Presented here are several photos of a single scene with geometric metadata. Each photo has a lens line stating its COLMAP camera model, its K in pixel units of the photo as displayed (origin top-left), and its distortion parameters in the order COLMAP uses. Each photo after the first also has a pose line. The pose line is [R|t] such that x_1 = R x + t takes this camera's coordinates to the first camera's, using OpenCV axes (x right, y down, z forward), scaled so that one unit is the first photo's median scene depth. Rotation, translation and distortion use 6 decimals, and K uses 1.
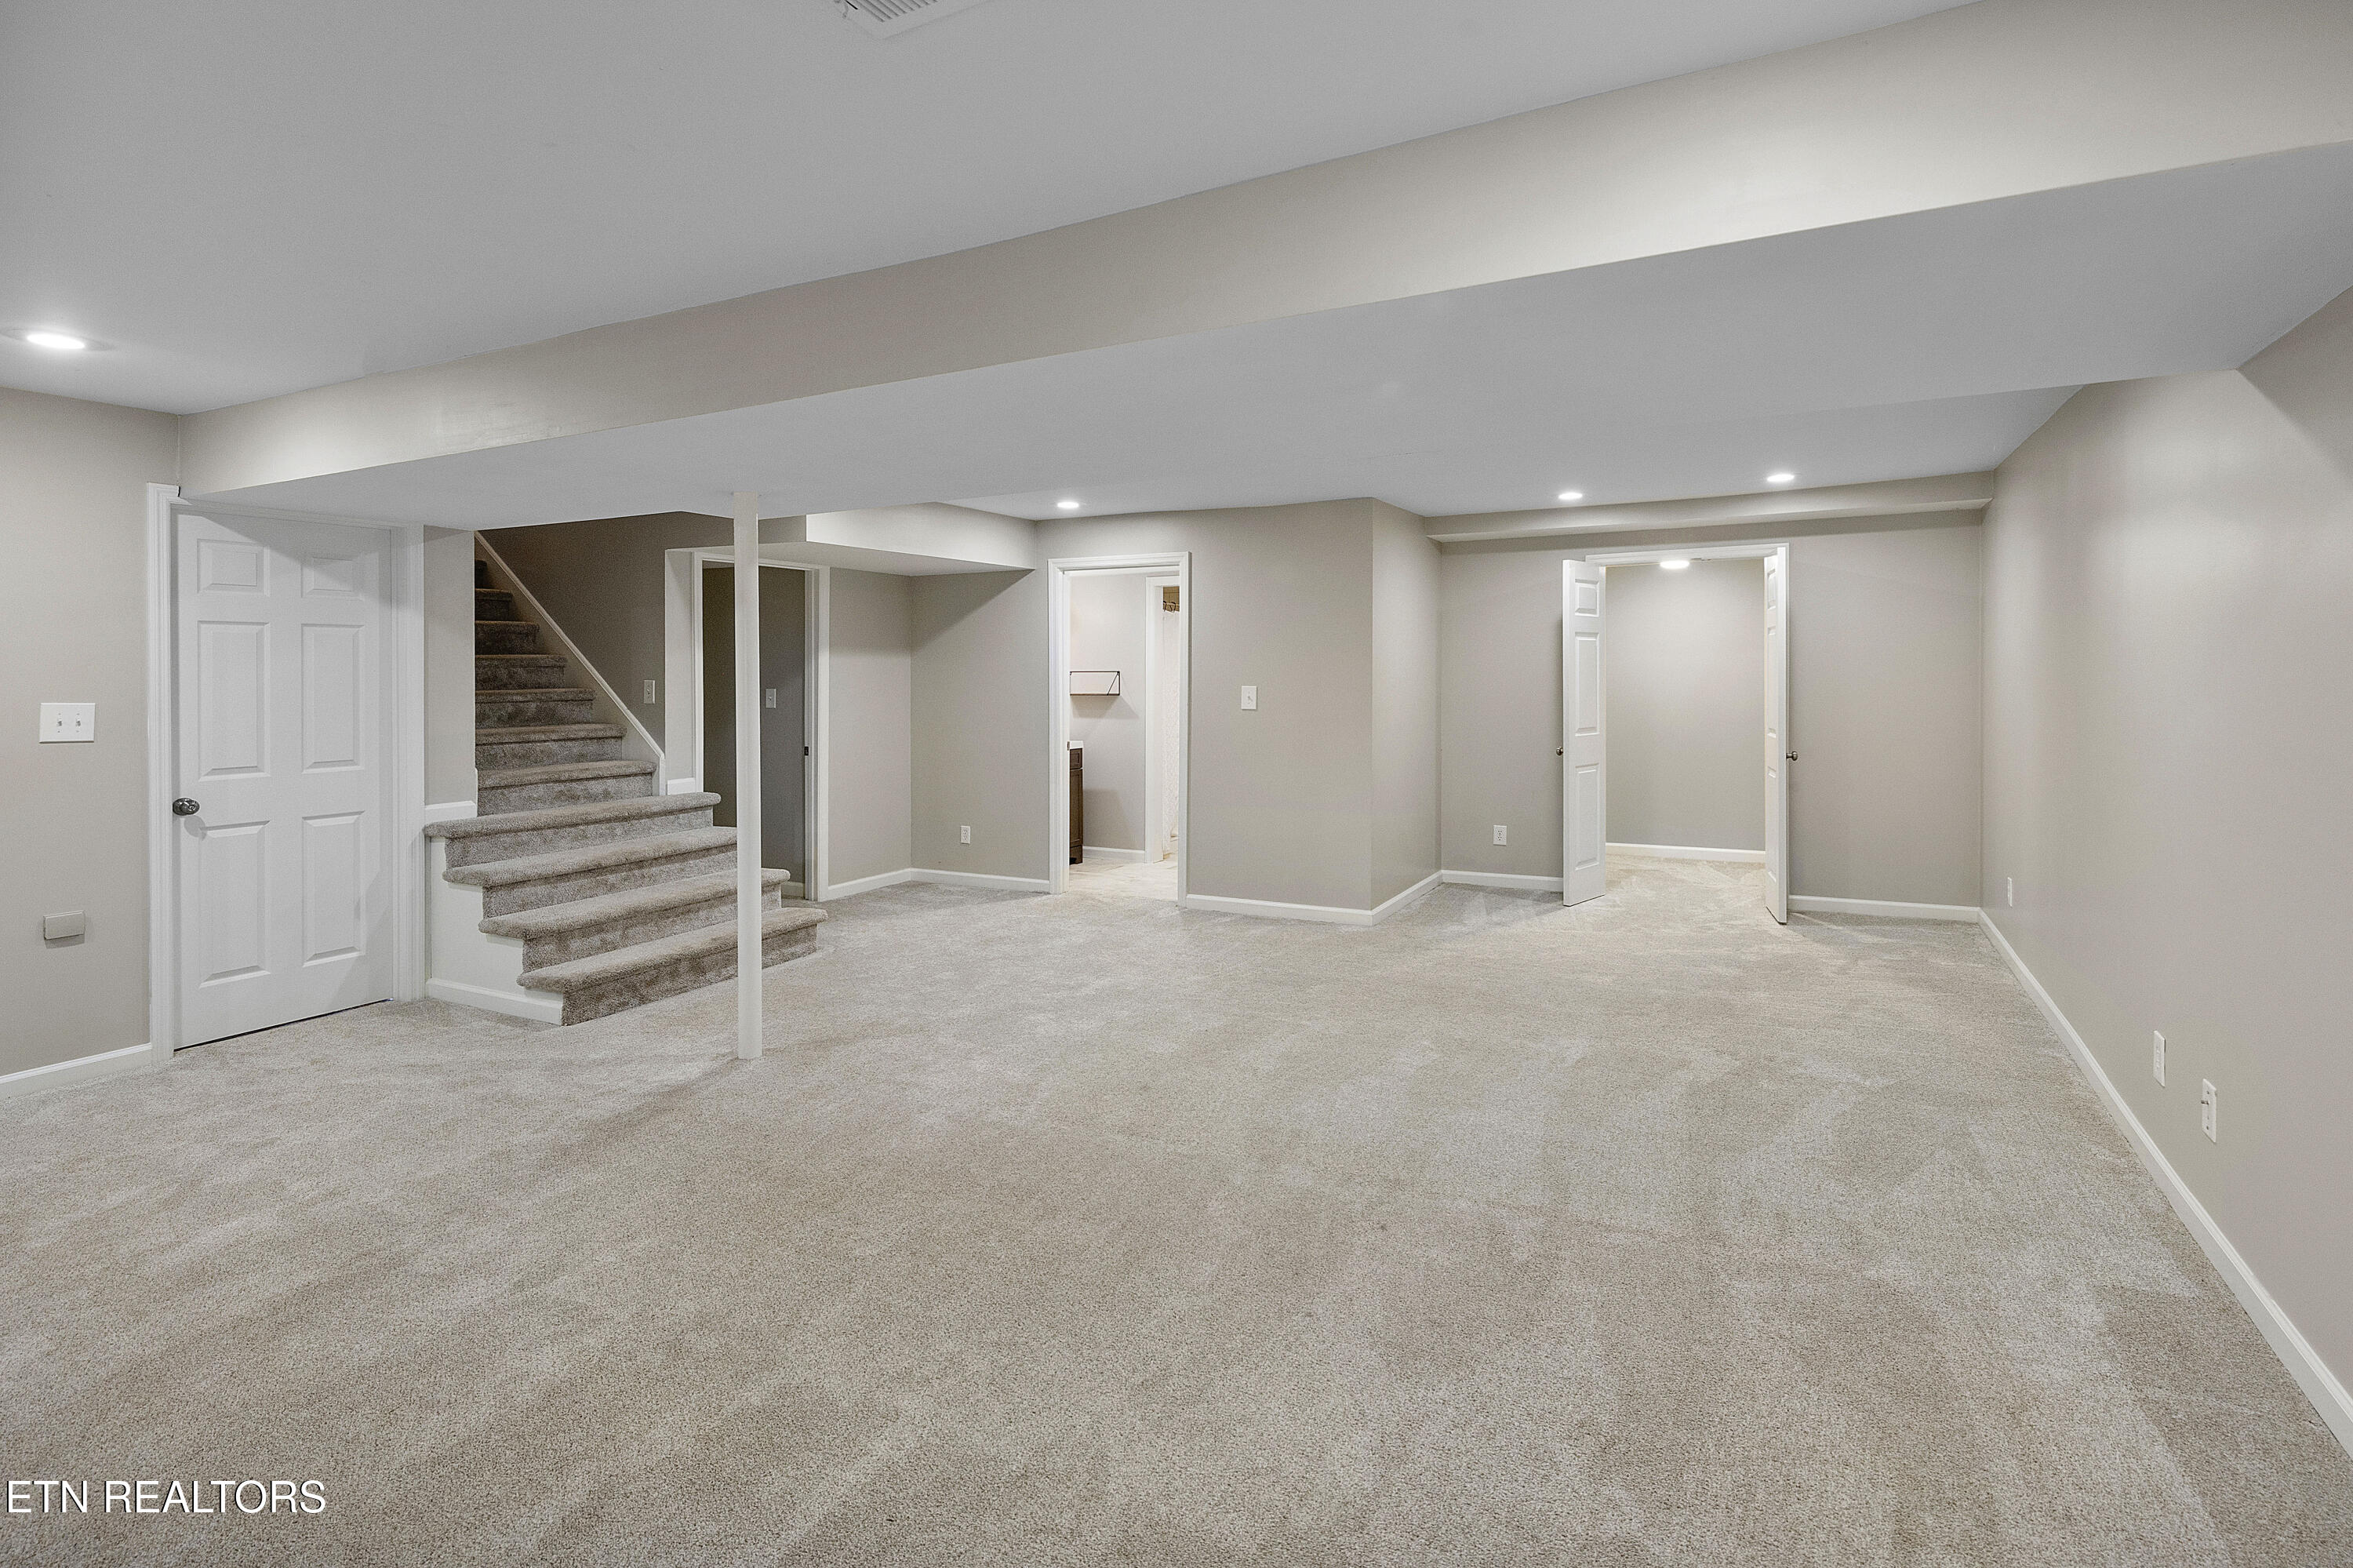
lens RADIAL K [[1143.9, 0, 1173.9], [0, 1143.9, 683.7], [0, 0, 1]] dist [-0.000950, -0.000223]
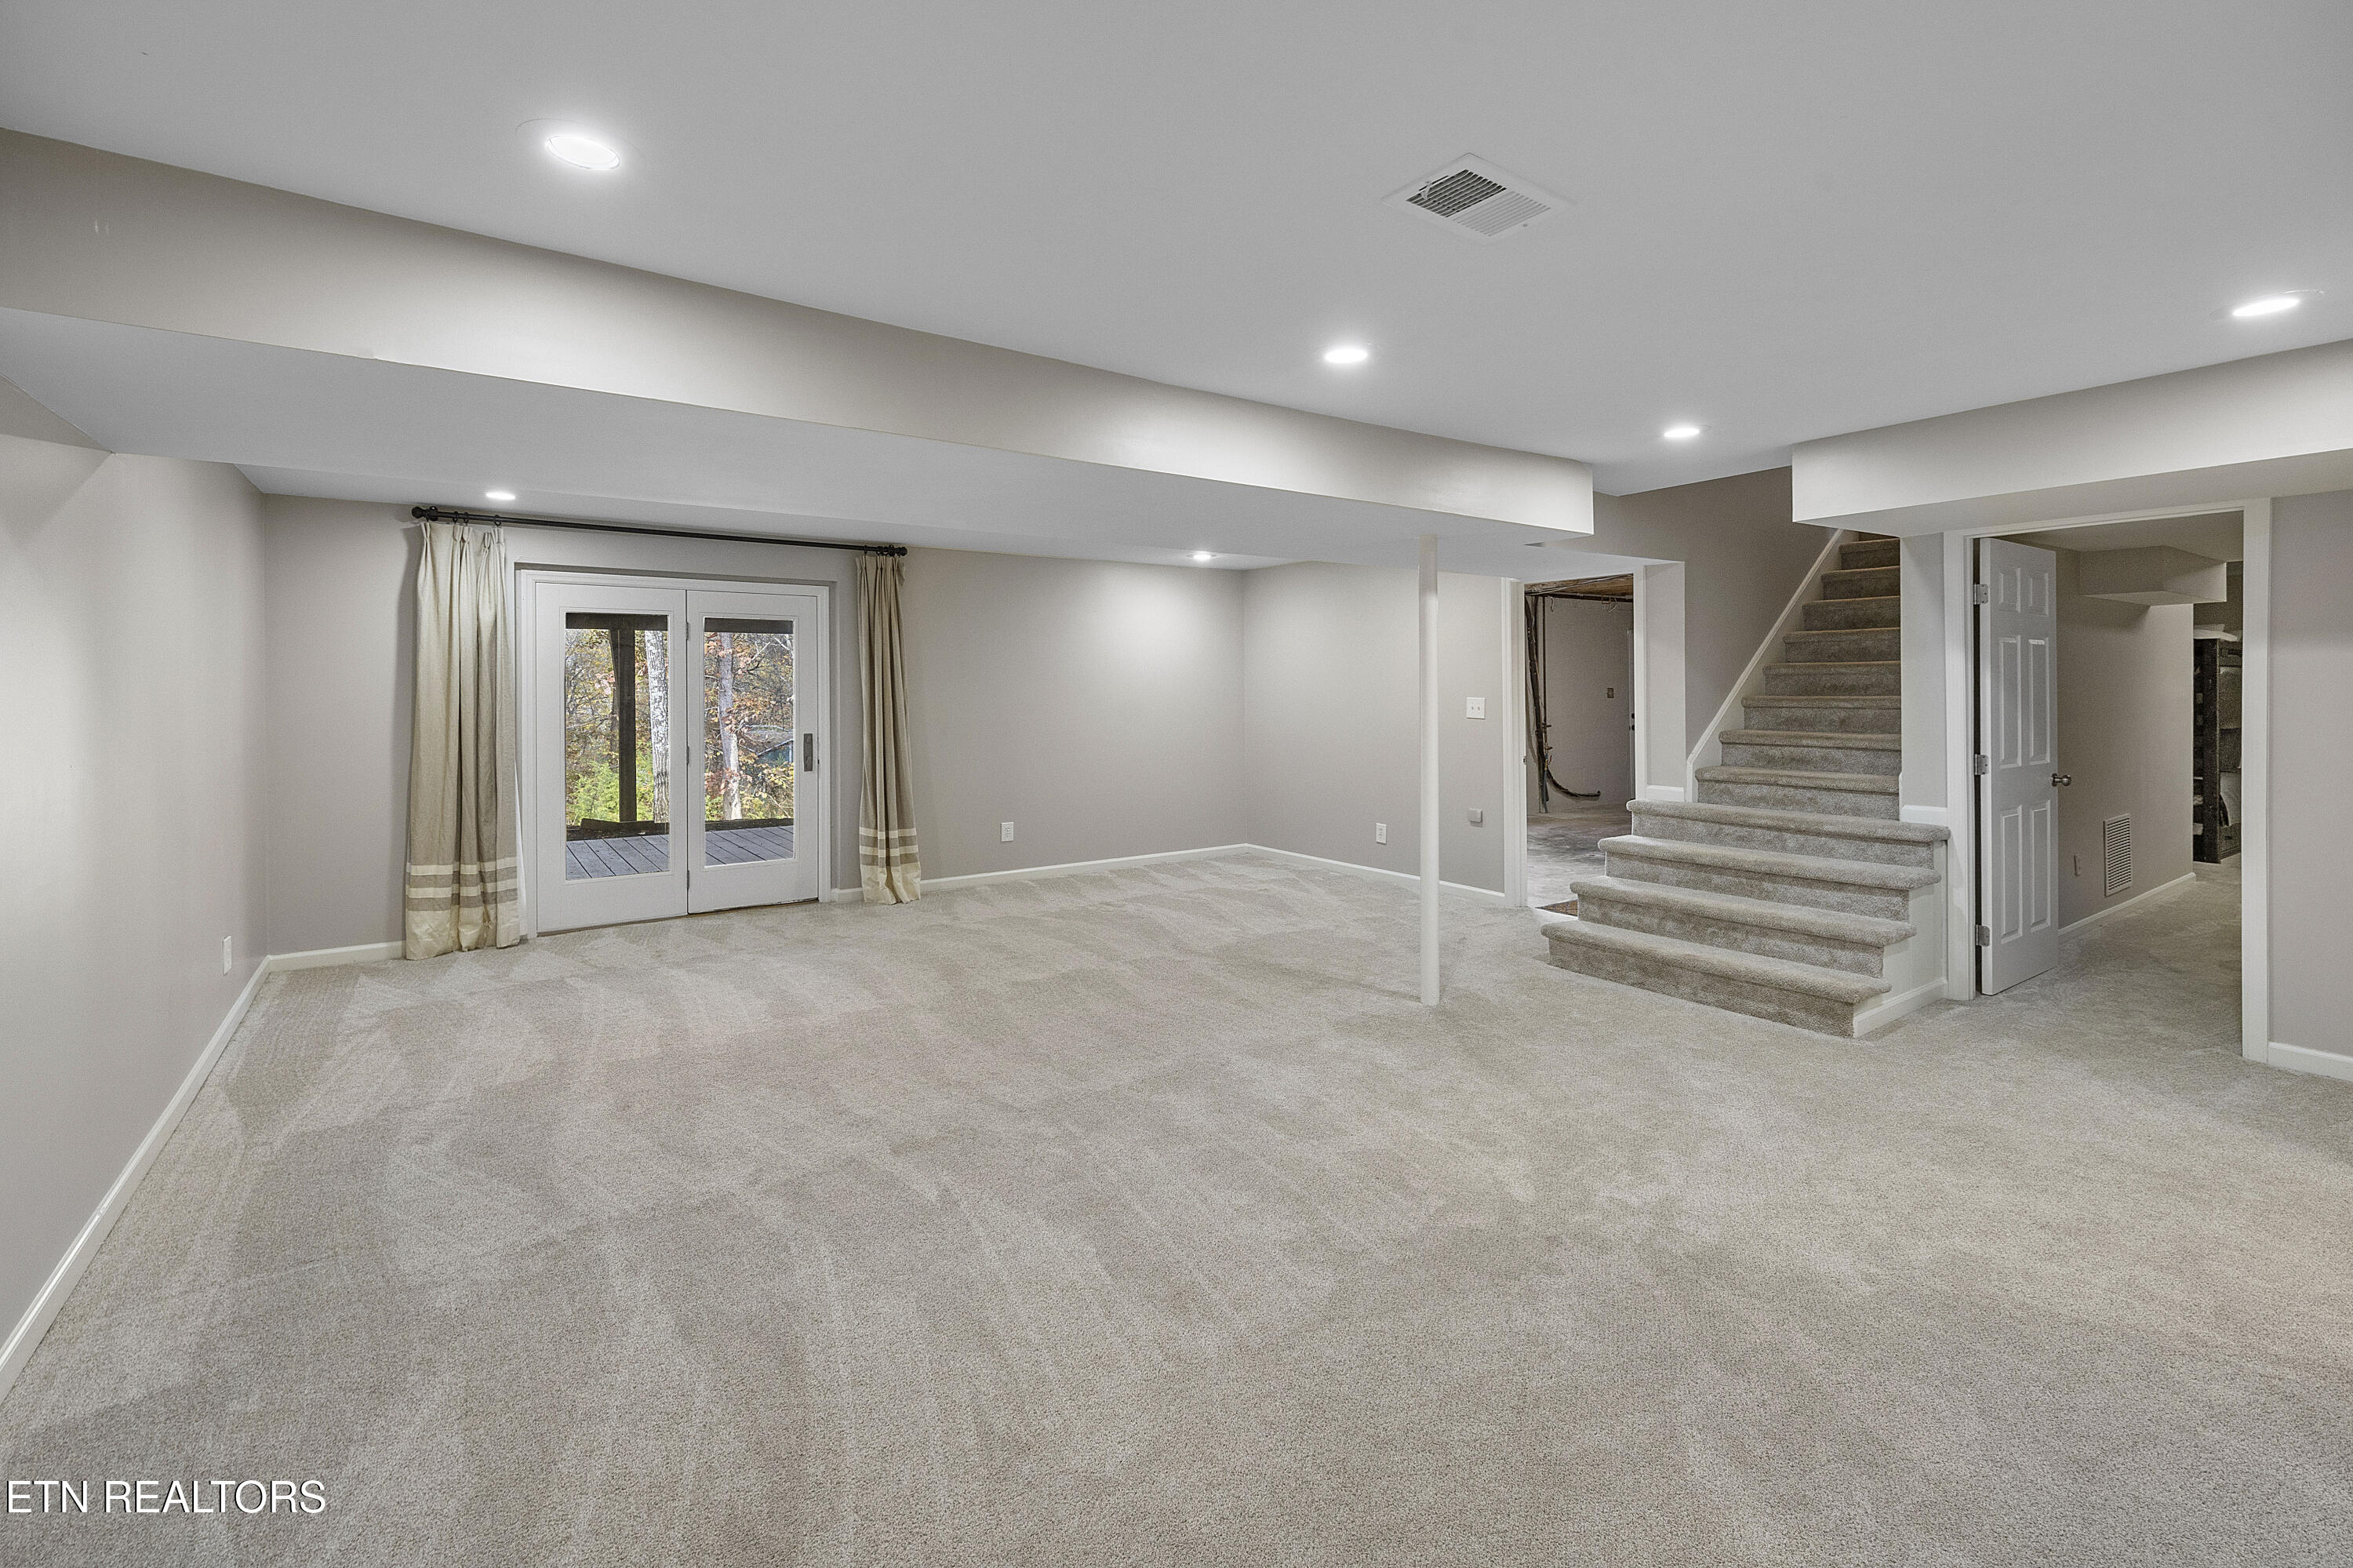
lens RADIAL K [[1040.1, 0, 1176.2], [0, 1040.1, 678.6], [0, 0, 1]] dist [0.000769, 0.000191]
pose [[-0.447850, 0.000278, -0.894109, 0.518866], [-0.002767, 0.999995, 0.001696, -0.010203], [0.894104, 0.003234, -0.447847, 0.890548]]
